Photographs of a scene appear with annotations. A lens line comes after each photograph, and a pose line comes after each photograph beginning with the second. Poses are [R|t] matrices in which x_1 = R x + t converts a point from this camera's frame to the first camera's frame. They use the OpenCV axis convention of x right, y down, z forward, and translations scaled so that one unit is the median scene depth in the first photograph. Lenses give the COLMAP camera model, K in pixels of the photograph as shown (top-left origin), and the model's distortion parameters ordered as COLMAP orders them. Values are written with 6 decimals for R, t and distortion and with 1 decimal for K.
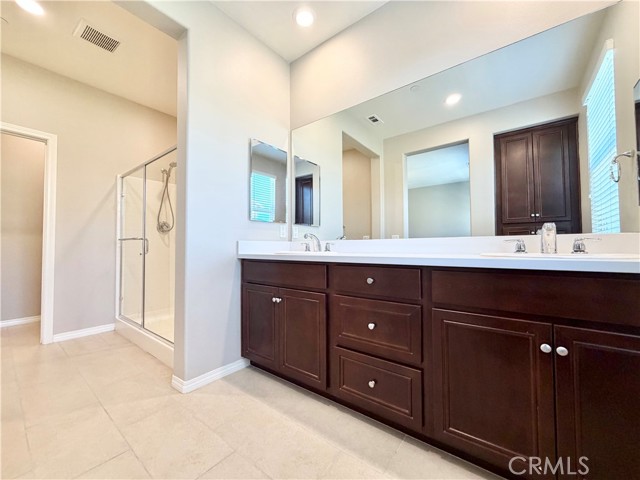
lens RADIAL K [[257.7, 0, 318.8], [0, 257.7, 240.8], [0, 0, 1]] dist [-0.000803, 0.000031]
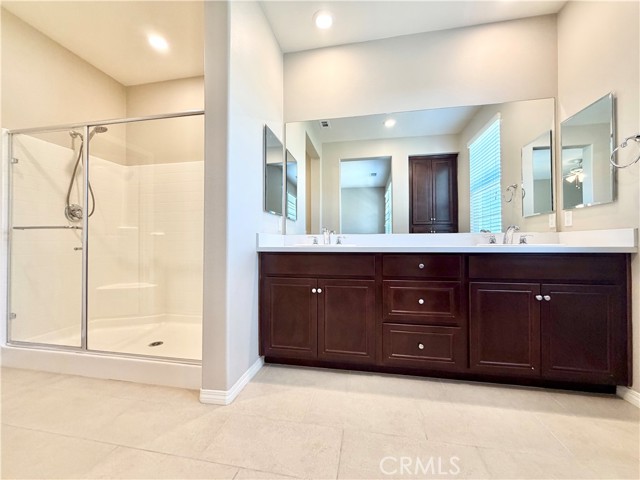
lens RADIAL K [[257.7, 0, 317.6], [0, 257.7, 240.8], [0, 0, 1]] dist [-0.000803, 0.000031]
pose [[0.887404, 0.005924, 0.460955, -0.549741], [-0.012837, 0.999847, 0.011865, 0.014716], [-0.460814, -0.016446, 0.887344, 0.070409]]
